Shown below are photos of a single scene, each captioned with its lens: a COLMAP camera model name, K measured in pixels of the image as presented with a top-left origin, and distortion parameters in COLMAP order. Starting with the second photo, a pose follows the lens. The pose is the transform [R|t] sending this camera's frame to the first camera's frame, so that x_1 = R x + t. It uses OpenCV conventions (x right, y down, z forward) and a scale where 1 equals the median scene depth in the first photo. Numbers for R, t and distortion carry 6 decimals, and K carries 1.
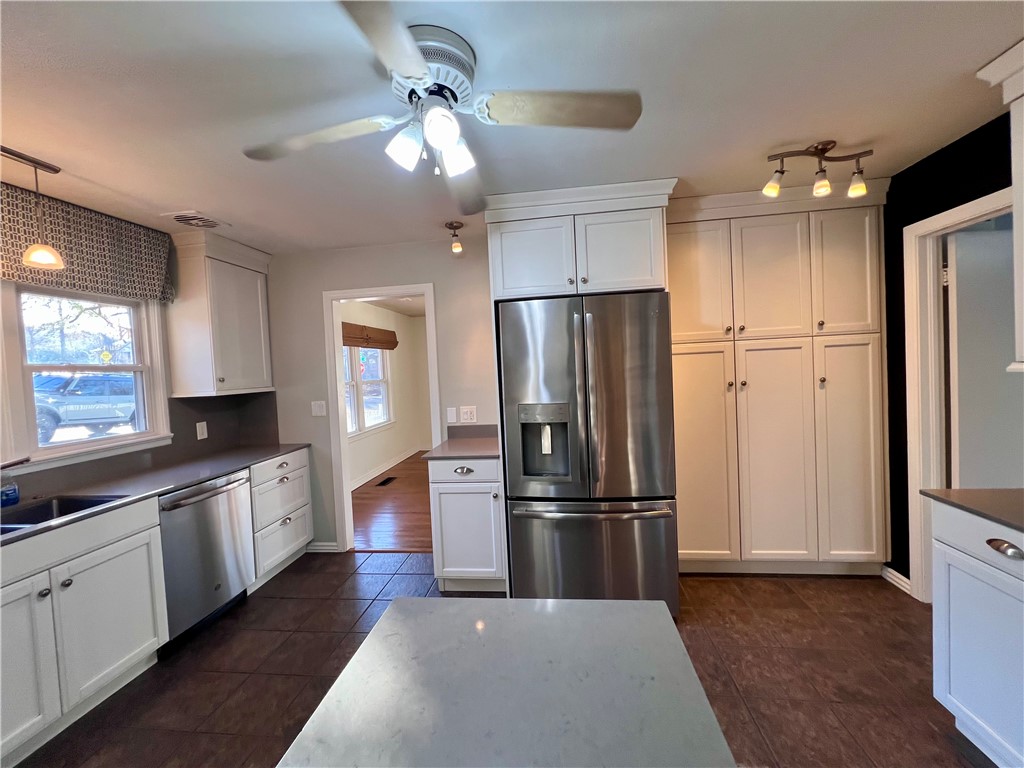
lens RADIAL K [[410.7, 0, 510.7], [0, 410.7, 382.2], [0, 0, 1]] dist [-0.002604, 0.000274]
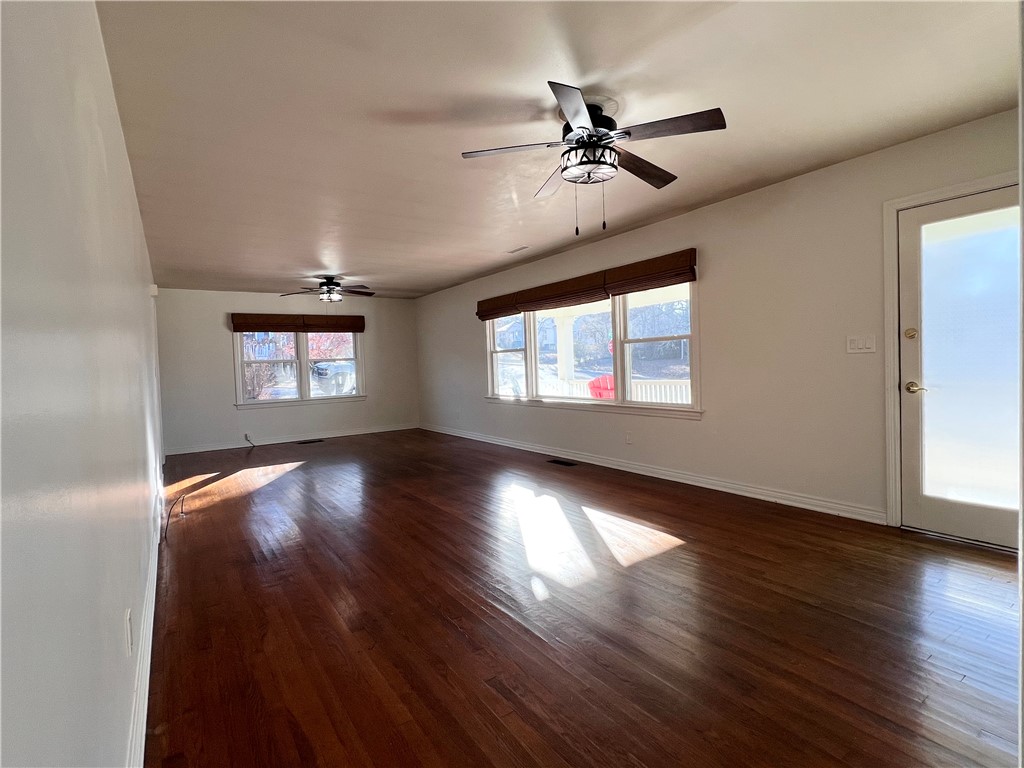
lens RADIAL K [[492.2, 0, 512.0], [0, 492.2, 384.0], [0, 0, 1]] dist [0.000480, -0.000039]
pose [[0.667229, 0.055001, -0.742819, 2.462573], [-0.022207, 0.998296, 0.053970, -0.047749], [0.744521, -0.019514, 0.667313, 0.986582]]
